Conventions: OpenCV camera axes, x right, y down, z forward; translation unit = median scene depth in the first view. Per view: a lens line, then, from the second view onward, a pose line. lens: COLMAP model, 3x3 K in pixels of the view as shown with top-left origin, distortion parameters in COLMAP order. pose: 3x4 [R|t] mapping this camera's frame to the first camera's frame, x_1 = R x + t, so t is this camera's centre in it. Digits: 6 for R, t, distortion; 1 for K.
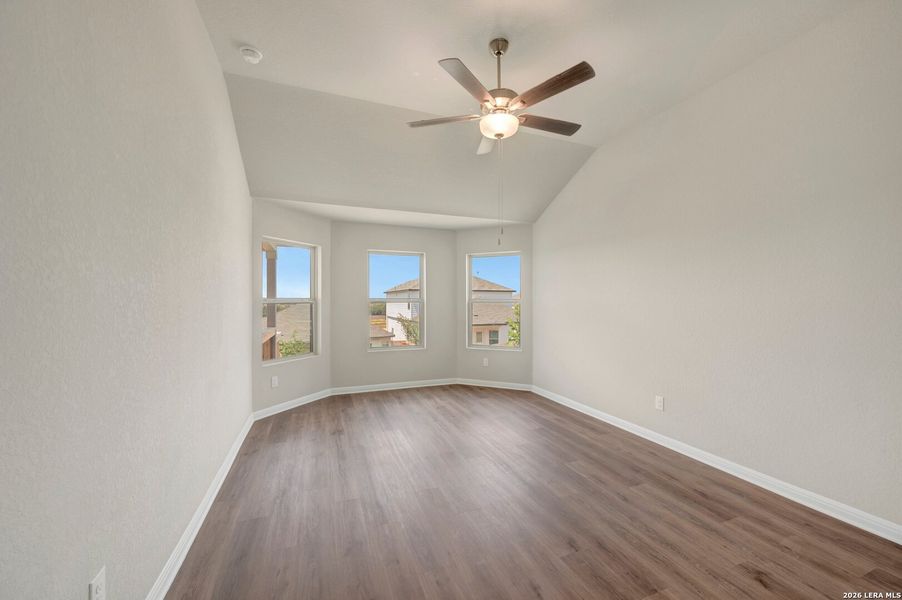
lens RADIAL K [[356.8, 0, 451.3], [0, 356.8, 300.3], [0, 0, 1]] dist [-0.001522, -0.000134]
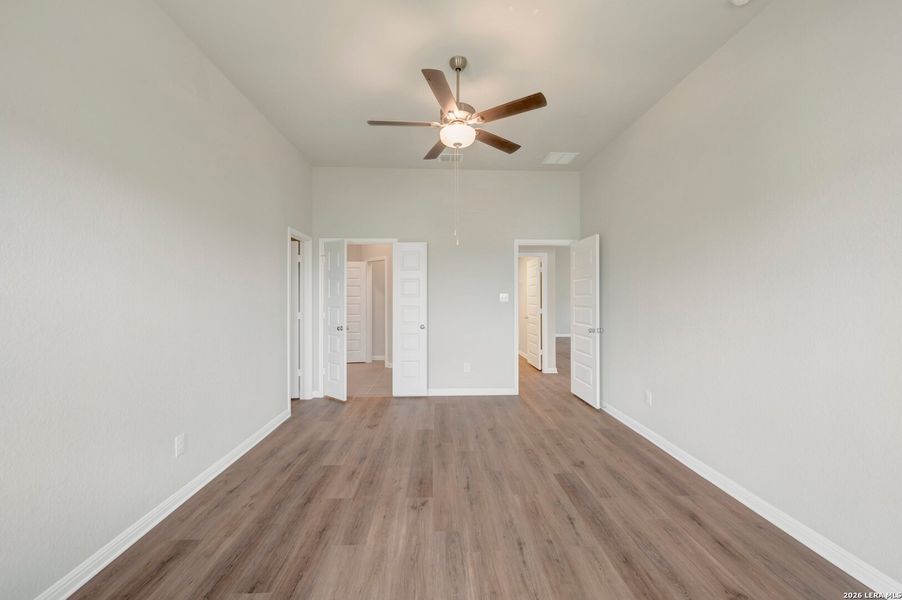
lens RADIAL K [[356.8, 0, 459.5], [0, 356.8, 295.6], [0, 0, 1]] dist [-0.001522, -0.000134]
pose [[-0.956125, 0.005405, 0.292908, -0.170501], [0.002105, 0.999931, -0.011581, 0.010324], [-0.292950, -0.010456, -0.956071, 1.853547]]
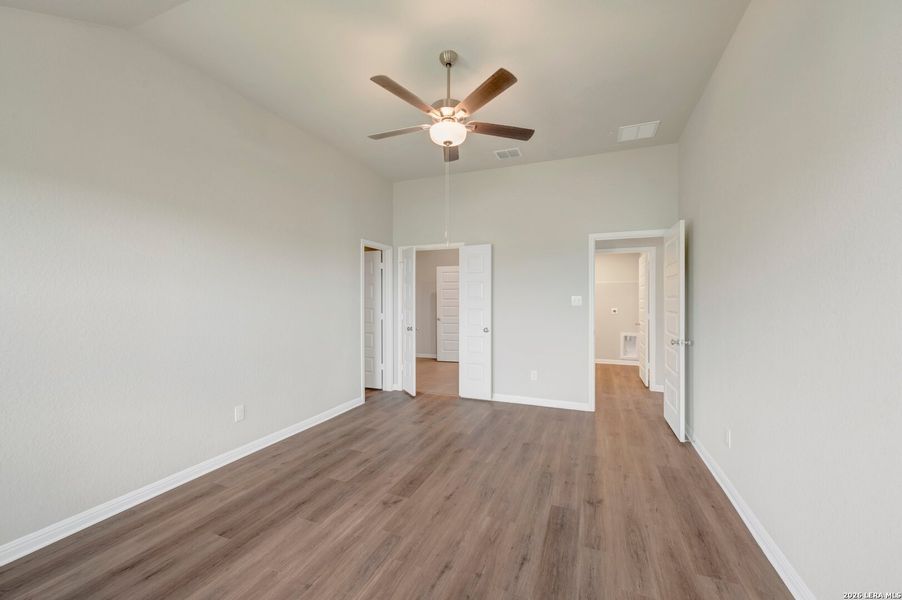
lens RADIAL K [[356.8, 0, 459.1], [0, 356.8, 301.5], [0, 0, 1]] dist [-0.001522, -0.000134]
pose [[-0.748102, -0.000093, 0.663584, -0.533490], [-0.001391, 0.999998, -0.001428, 0.006766], [-0.663582, -0.001992, -0.748101, 1.609936]]
